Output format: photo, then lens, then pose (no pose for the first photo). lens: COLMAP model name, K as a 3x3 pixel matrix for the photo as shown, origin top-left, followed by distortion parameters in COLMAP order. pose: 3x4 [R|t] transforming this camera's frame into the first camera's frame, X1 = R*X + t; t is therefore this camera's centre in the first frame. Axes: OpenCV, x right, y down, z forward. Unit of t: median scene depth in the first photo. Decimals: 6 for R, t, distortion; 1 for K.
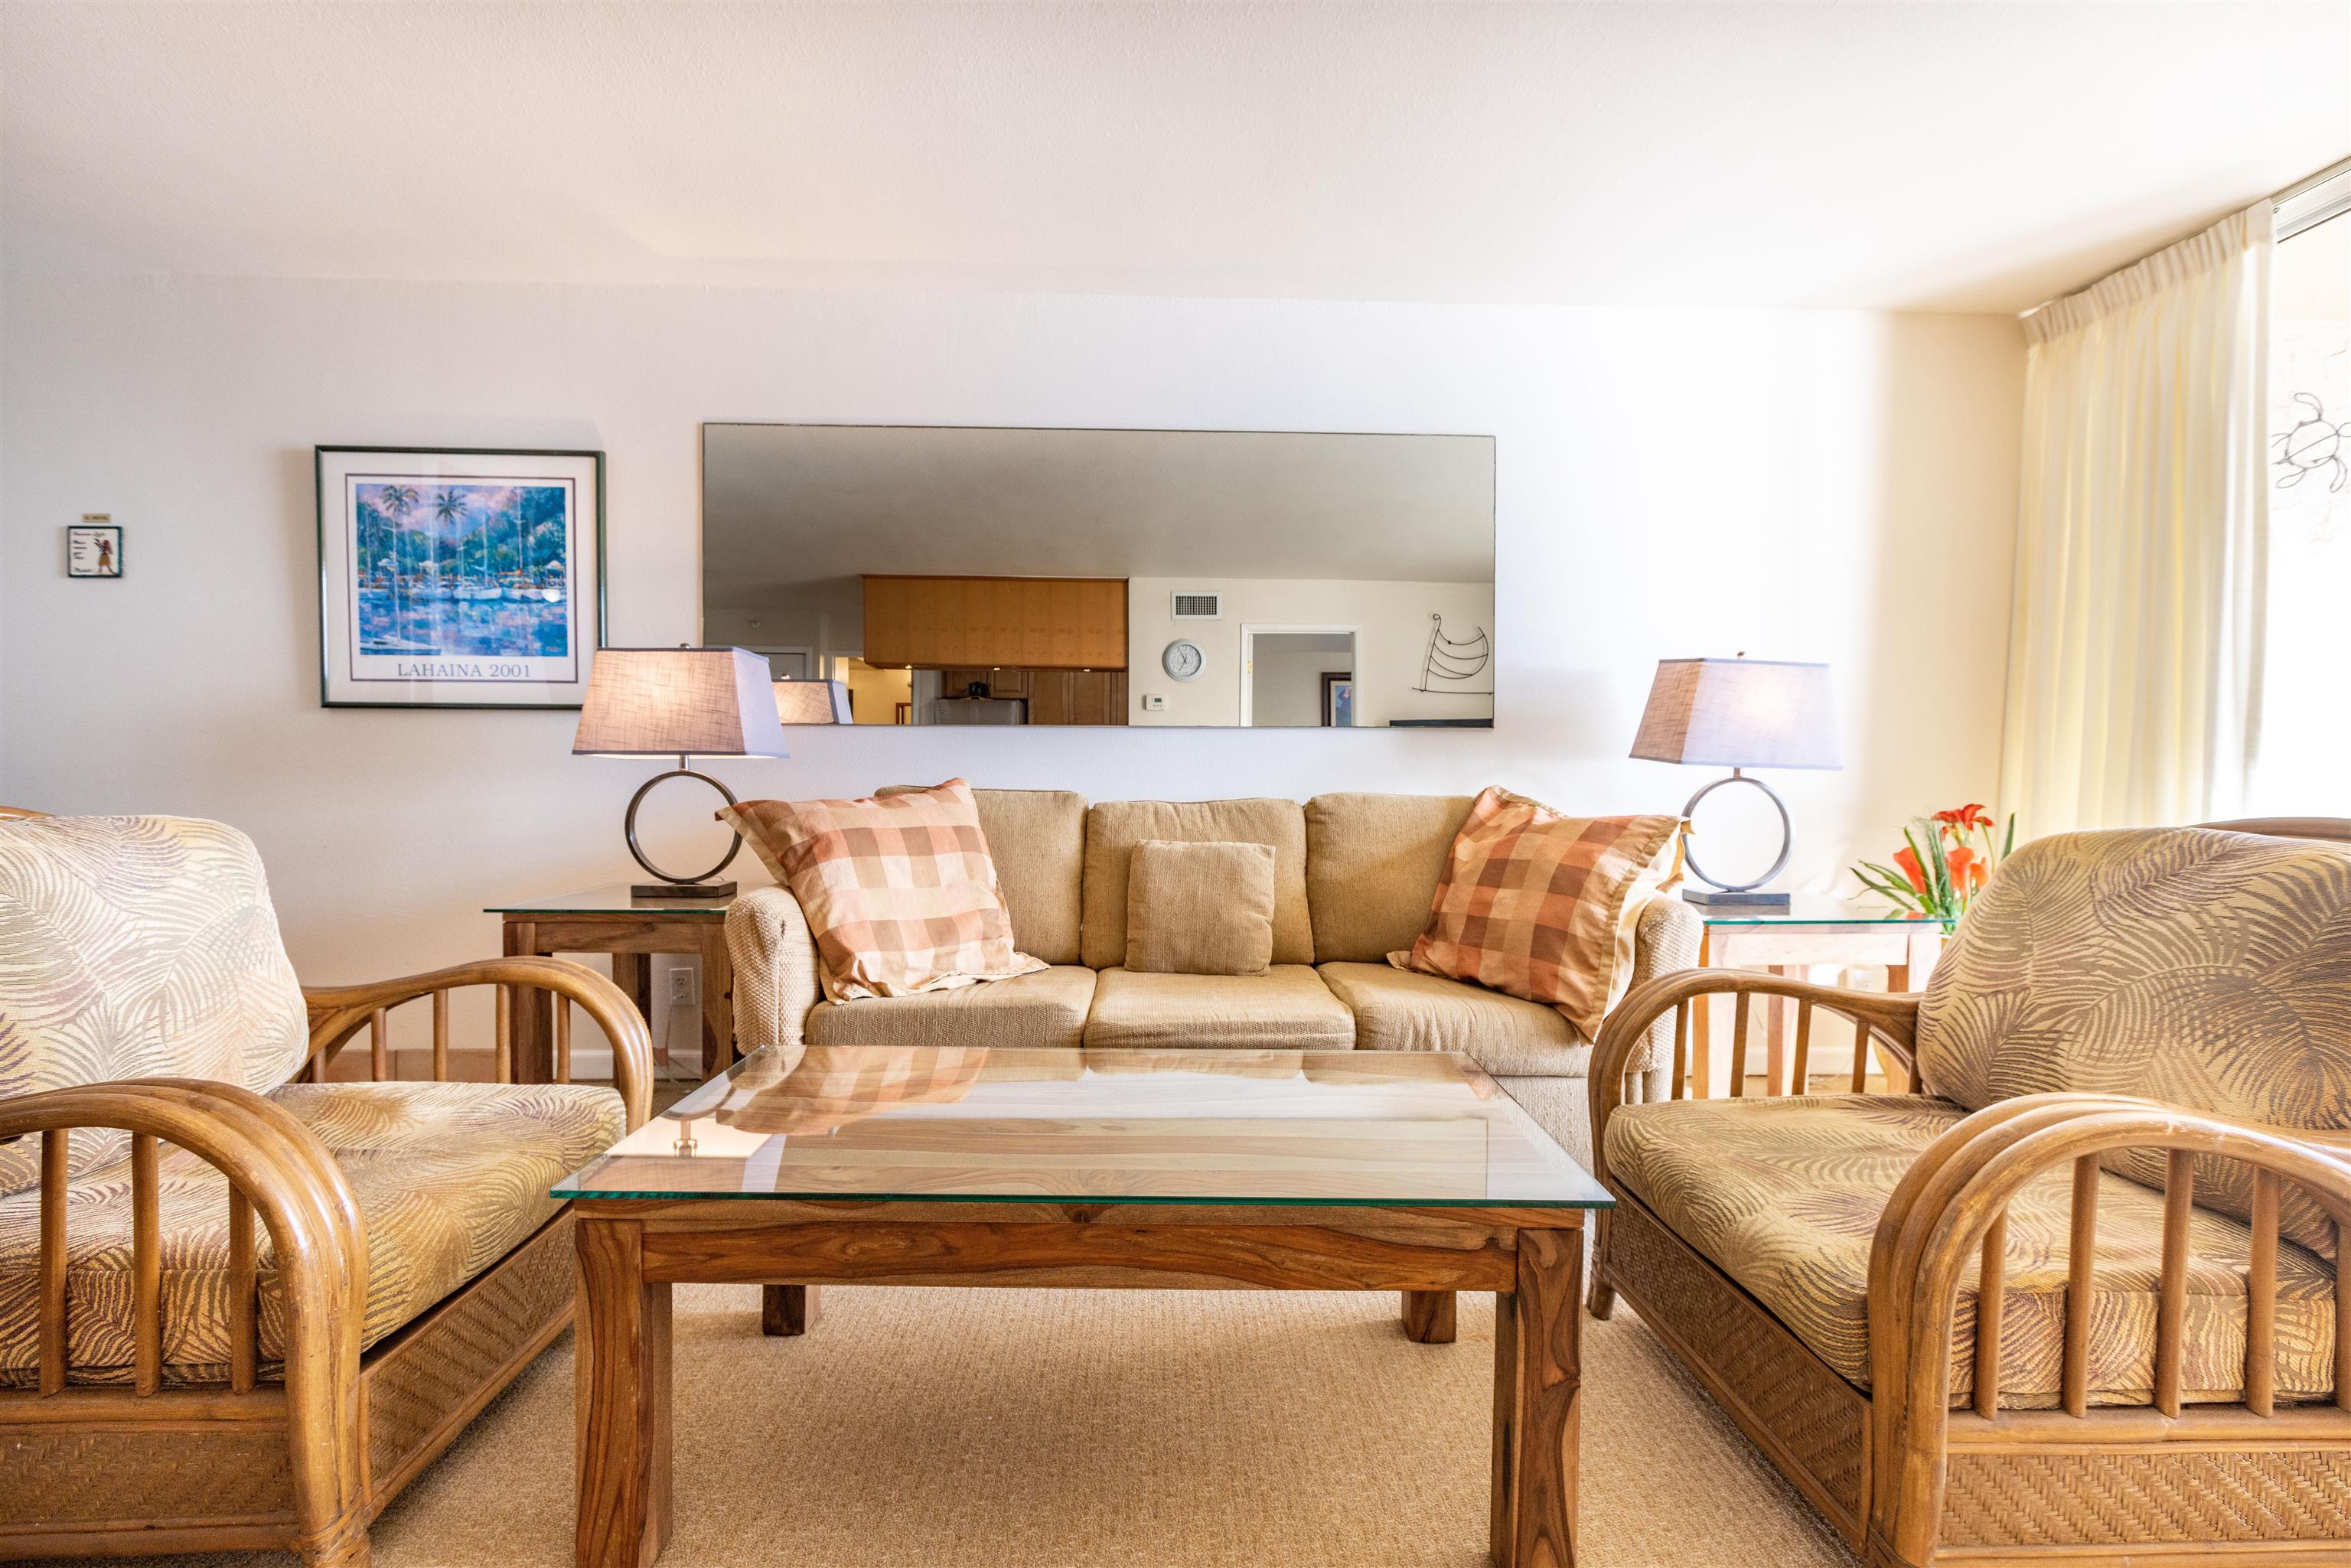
lens RADIAL K [[1040.6, 0, 1164.7], [0, 1040.6, 779.8], [0, 0, 1]] dist [0.003122, -0.000806]
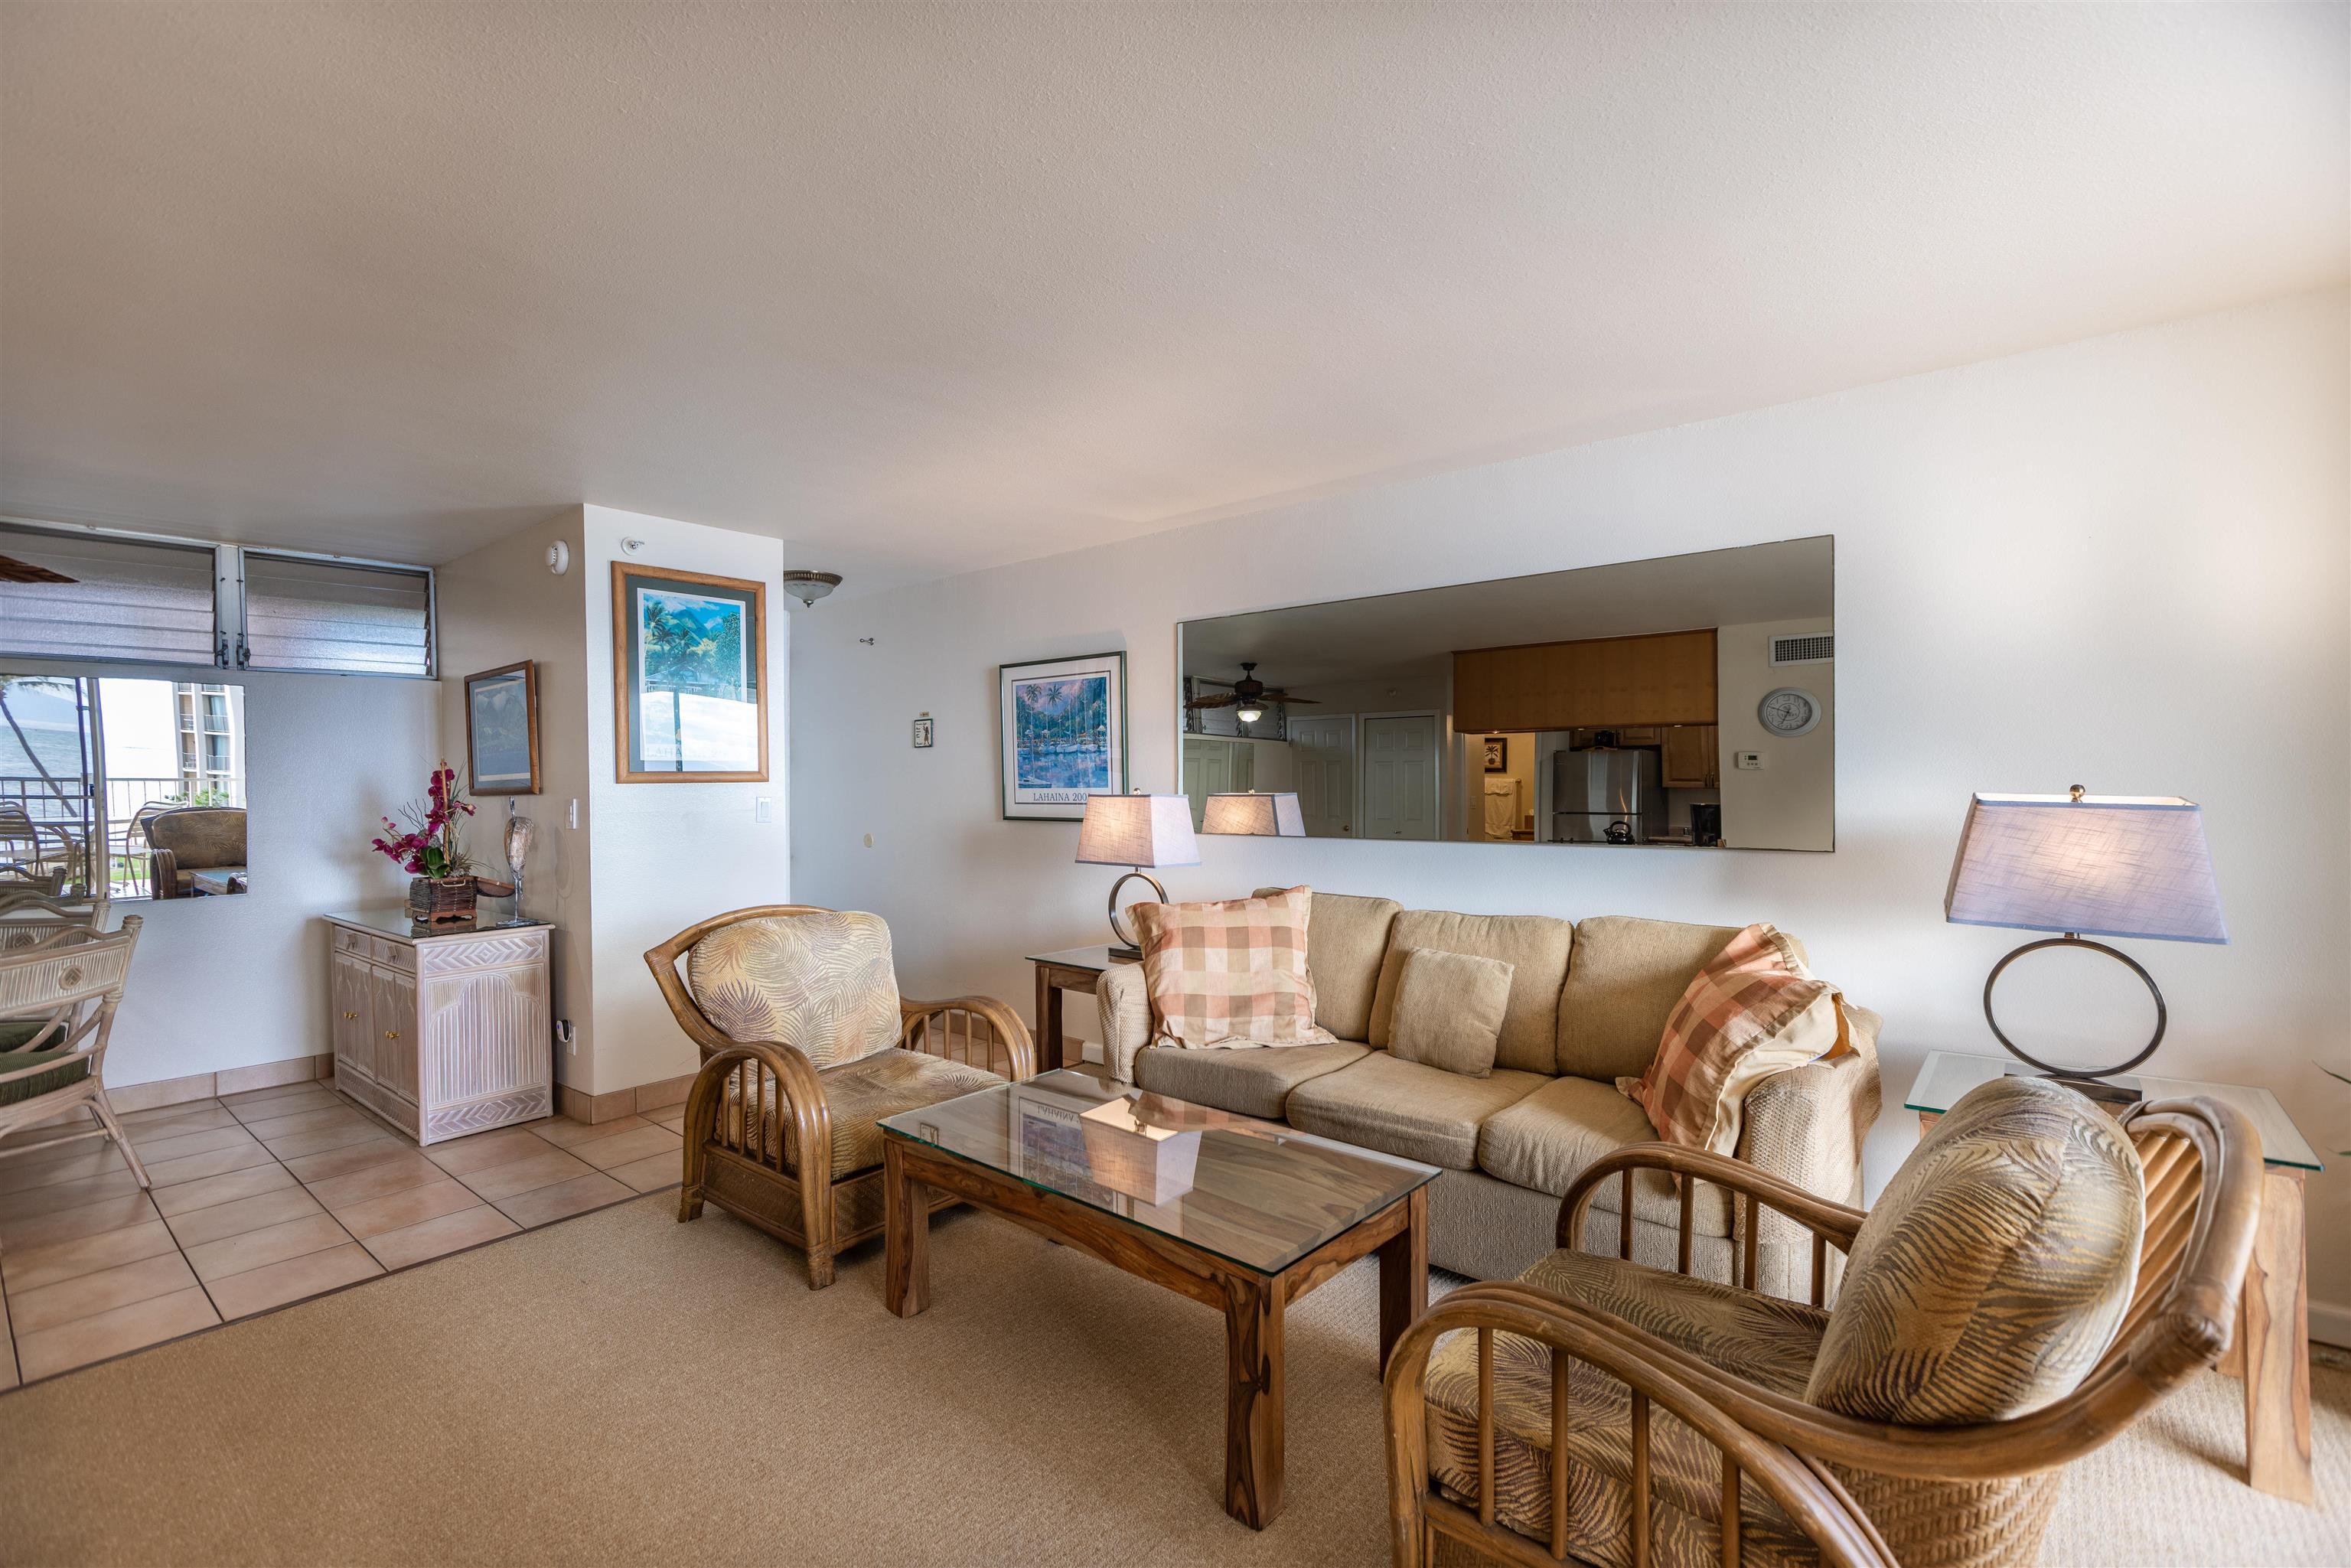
lens RADIAL K [[1040.6, 0, 1165.1], [0, 1040.6, 782.5], [0, 0, 1]] dist [0.003122, -0.000806]
pose [[0.748656, -0.012844, -0.662835, 0.599760], [0.007073, 0.999910, -0.011388, -0.129860], [0.662921, 0.003837, 0.748679, -0.102908]]
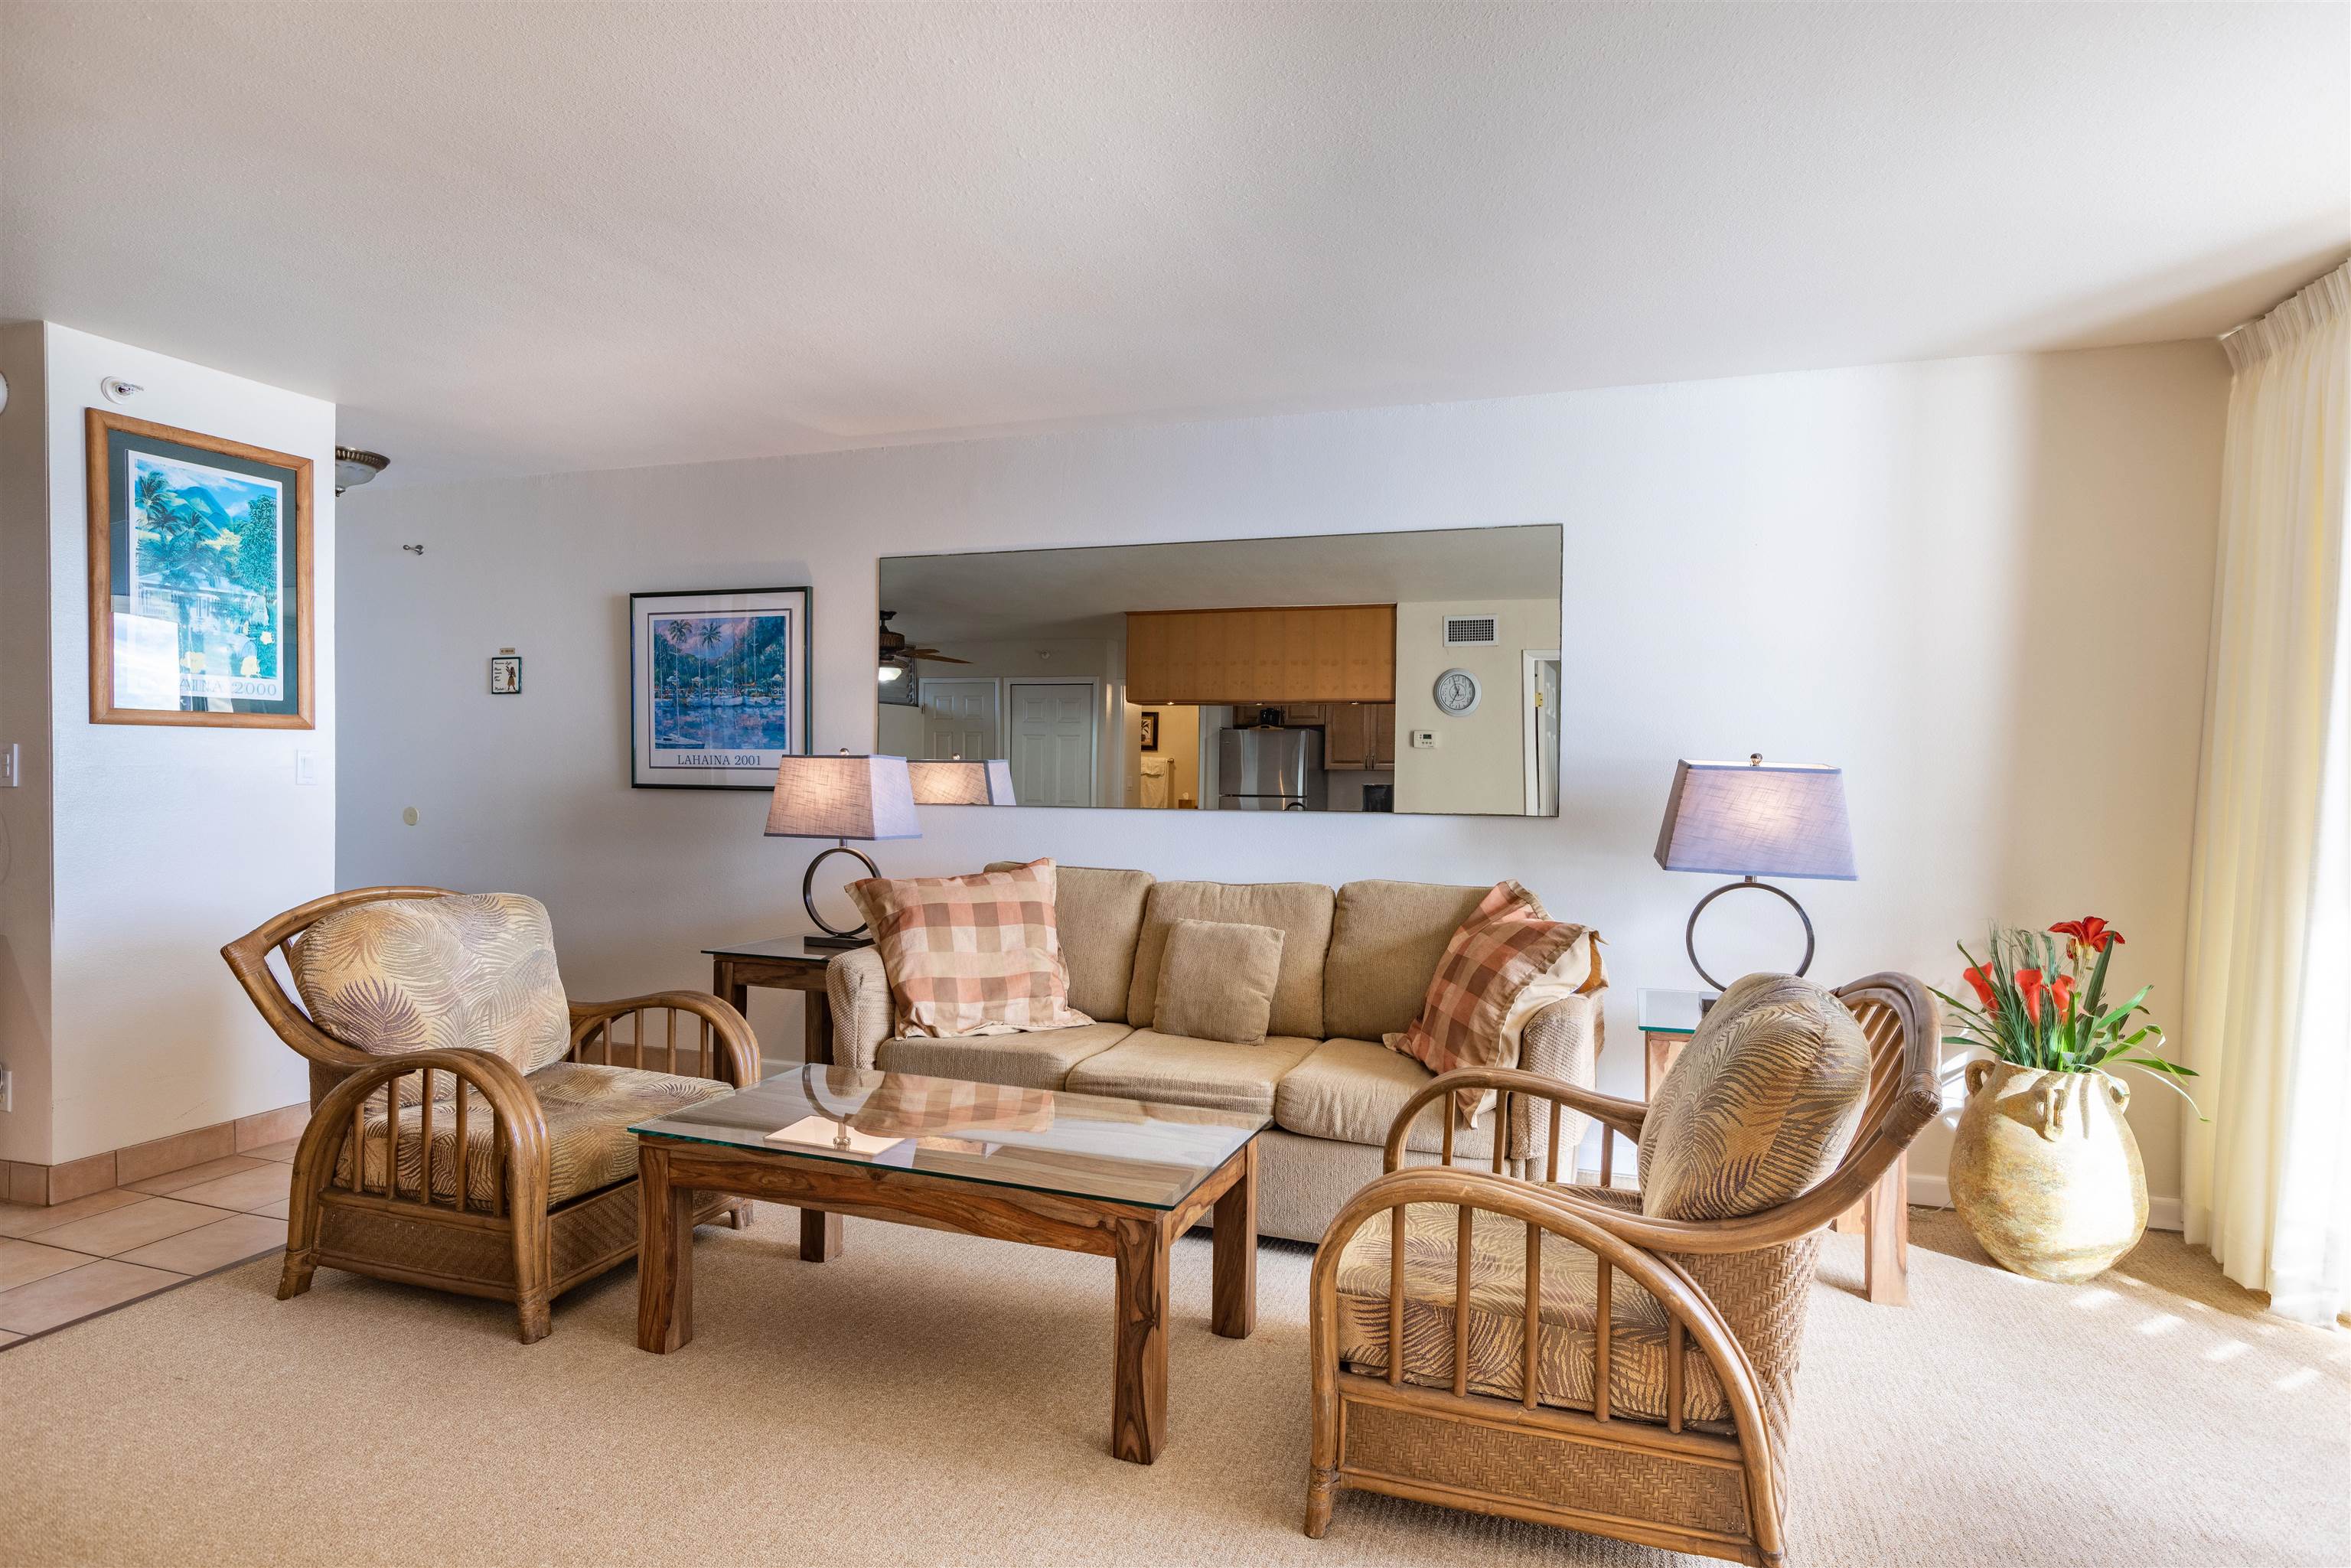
lens RADIAL K [[1277.2, 0, 1162.1], [0, 1277.2, 772.7], [0, 0, 1]] dist [0.003063, 0.001033]
pose [[0.933945, 0.004987, -0.357381, 0.493218], [-0.007940, 0.999945, -0.006794, -0.099492], [0.357328, 0.009183, 0.933934, -0.345395]]
